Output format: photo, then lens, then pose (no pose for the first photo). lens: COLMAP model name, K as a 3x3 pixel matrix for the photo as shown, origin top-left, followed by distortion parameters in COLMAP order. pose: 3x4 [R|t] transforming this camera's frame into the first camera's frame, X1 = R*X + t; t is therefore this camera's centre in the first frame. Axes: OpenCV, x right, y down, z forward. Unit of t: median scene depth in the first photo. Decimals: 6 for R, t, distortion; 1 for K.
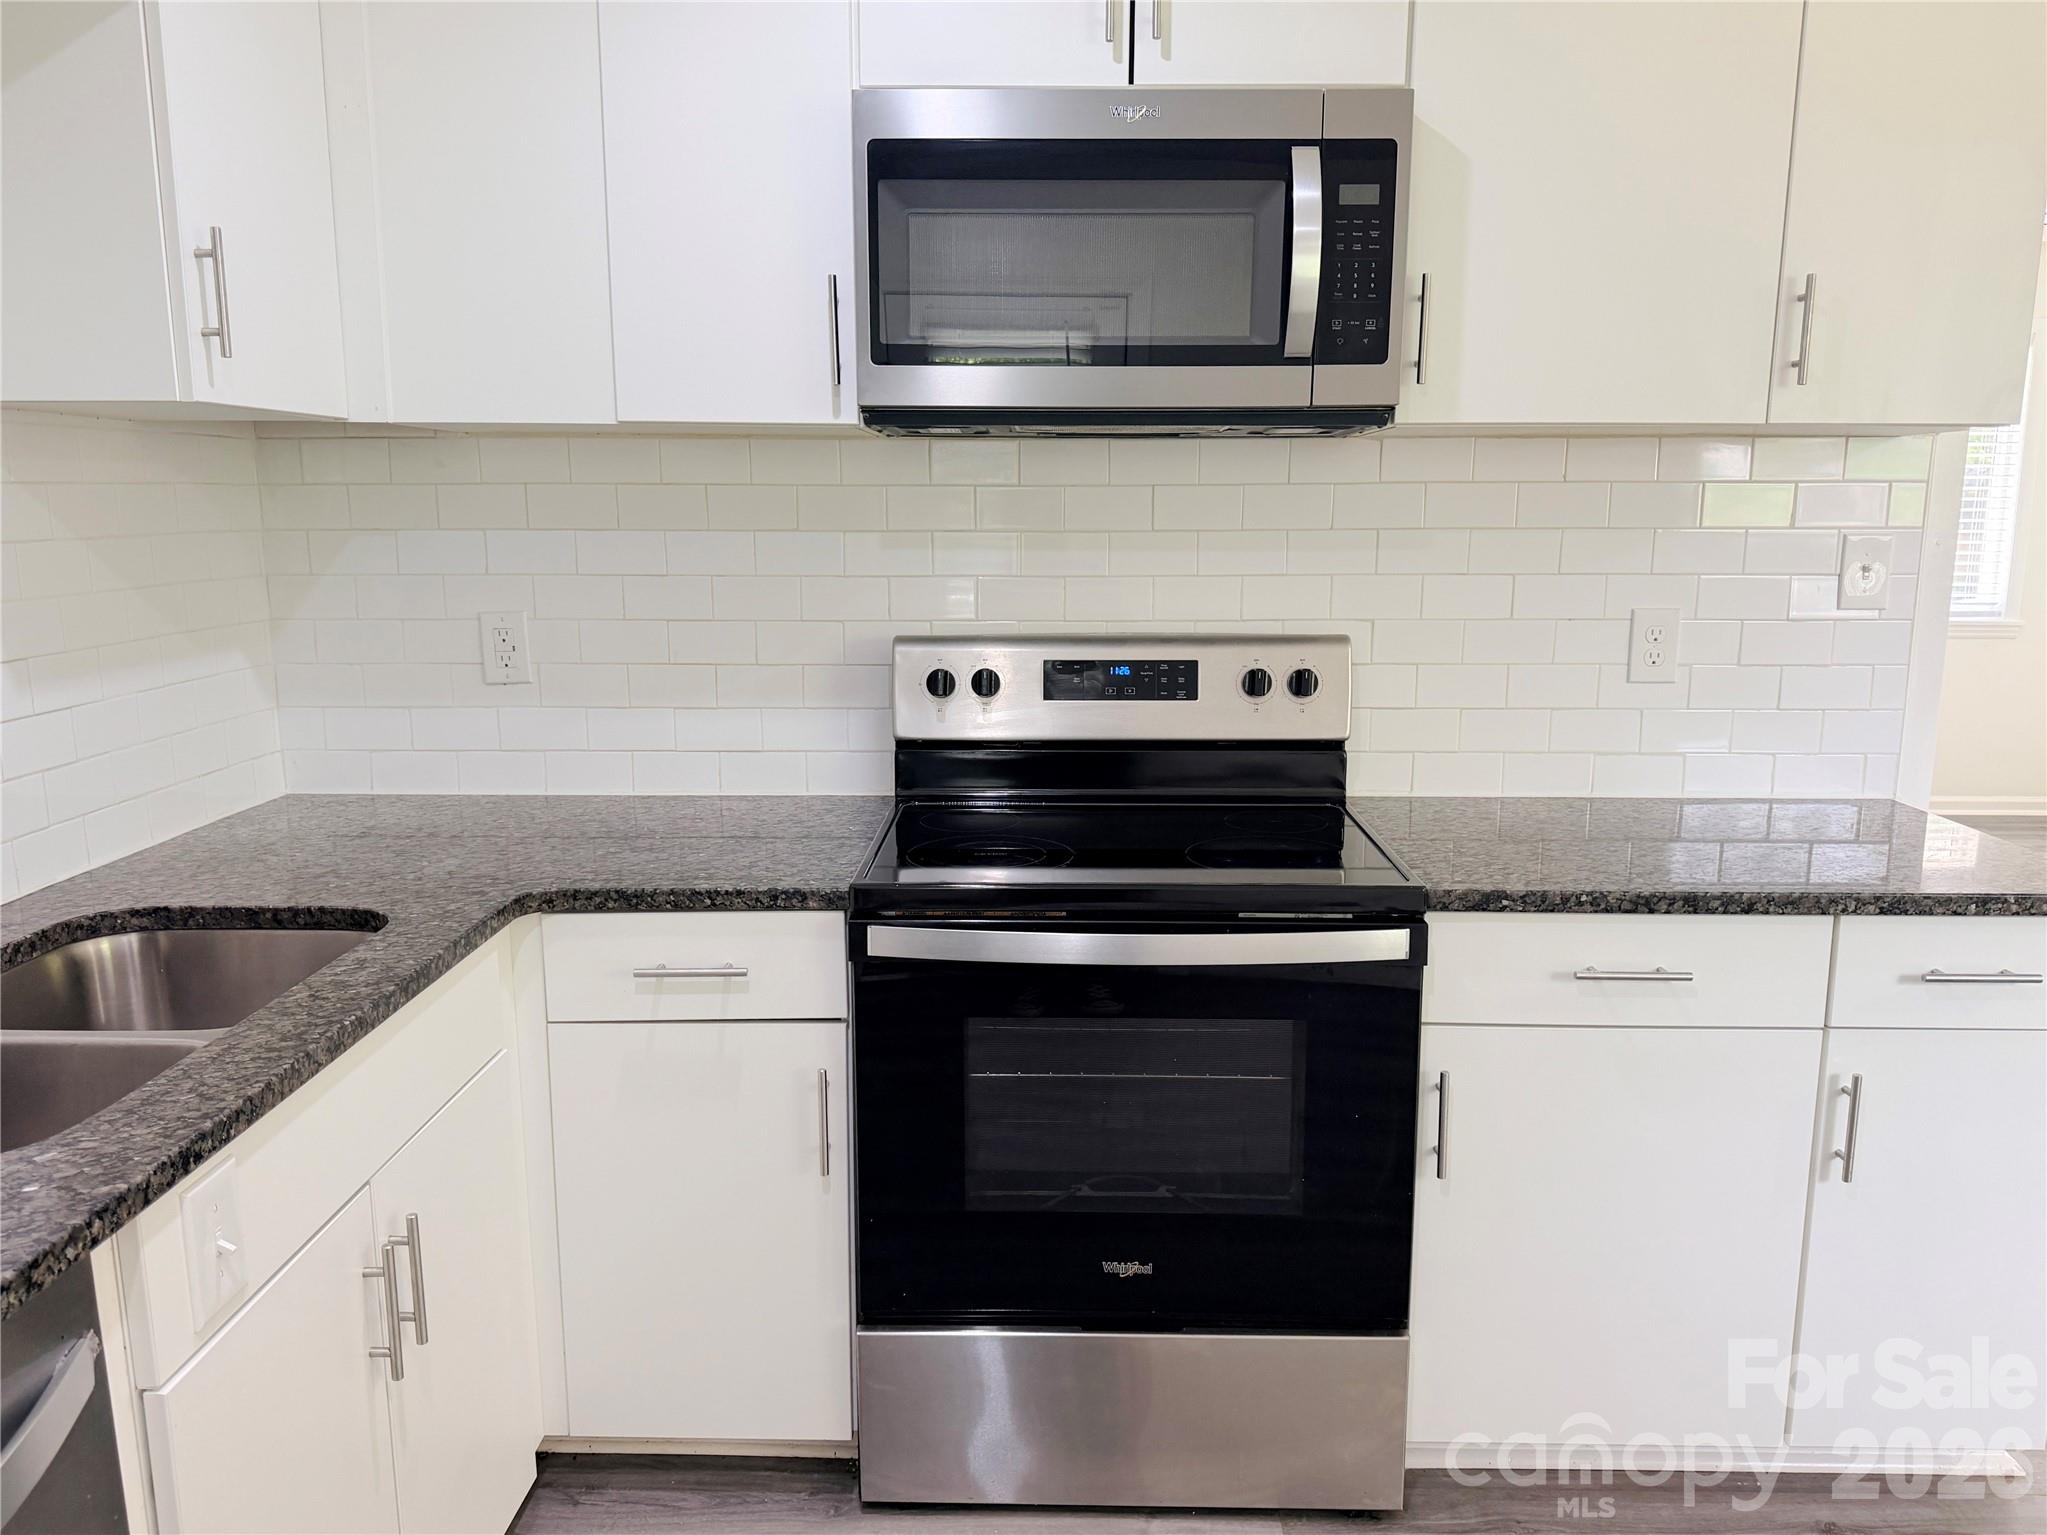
lens RADIAL K [[1439.5, 0, 1022.8], [0, 1439.5, 773.3], [0, 0, 1]] dist [0.106407, -0.164273]
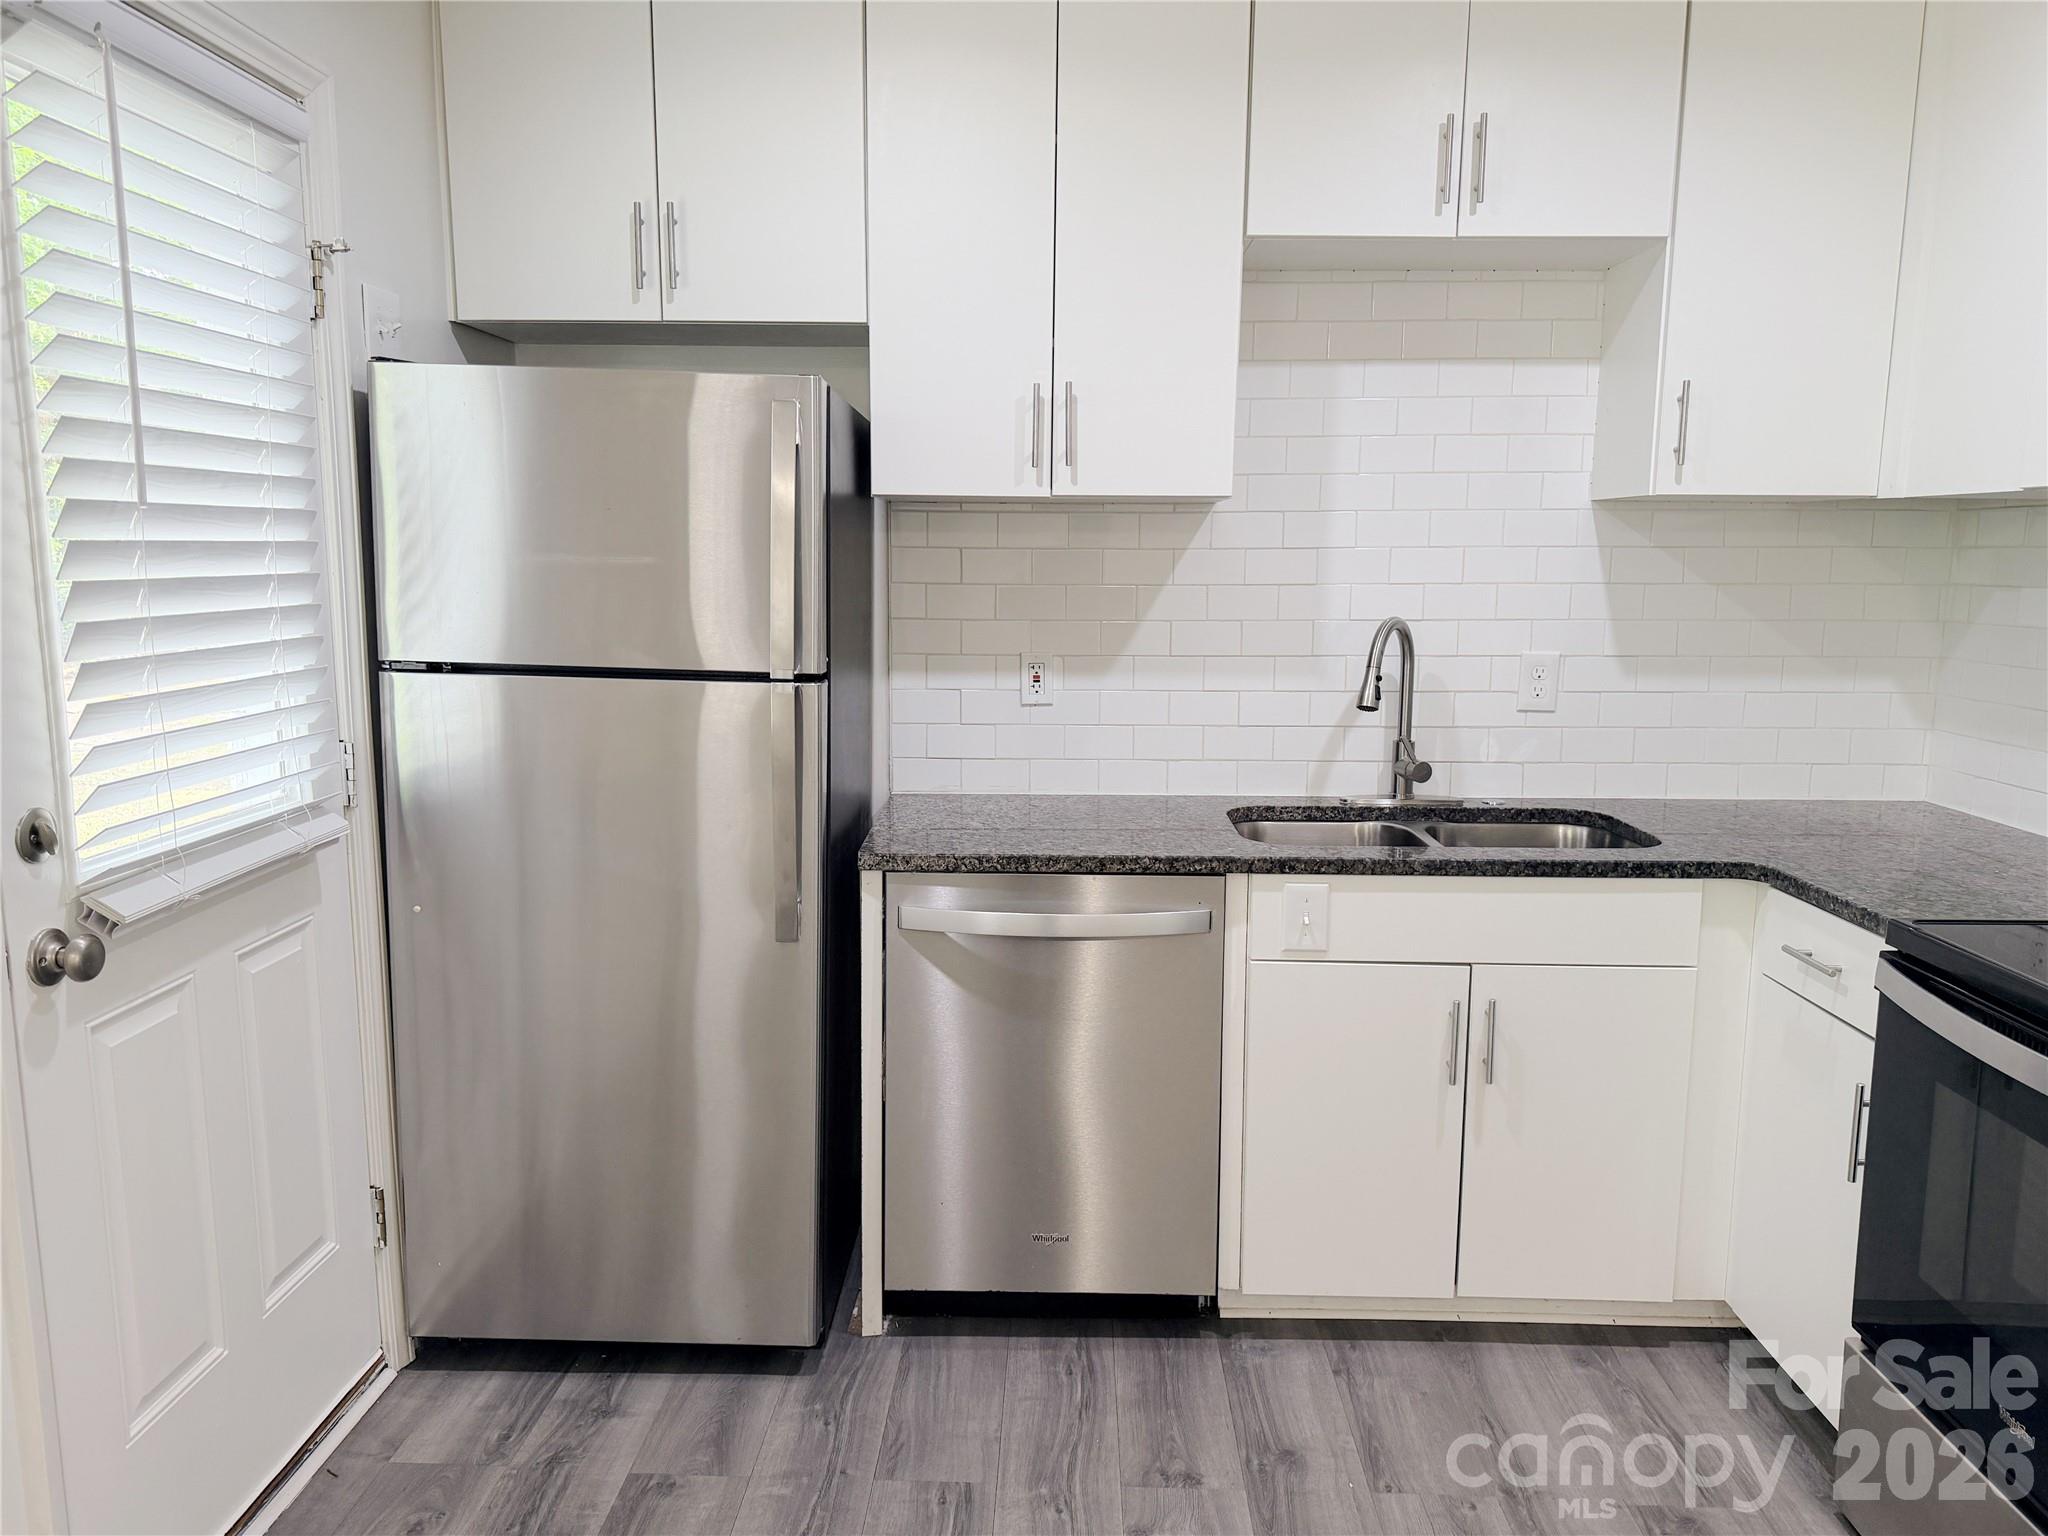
lens RADIAL K [[1441.2, 0, 1020.6], [0, 1441.2, 774.2], [0, 0, 1]] dist [0.103481, -0.193090]
pose [[-0.011261, 0.151176, -0.988443, 0.879681], [-0.183896, 0.971332, 0.150654, -0.065834], [0.982881, 0.183467, 0.016863, 0.311460]]
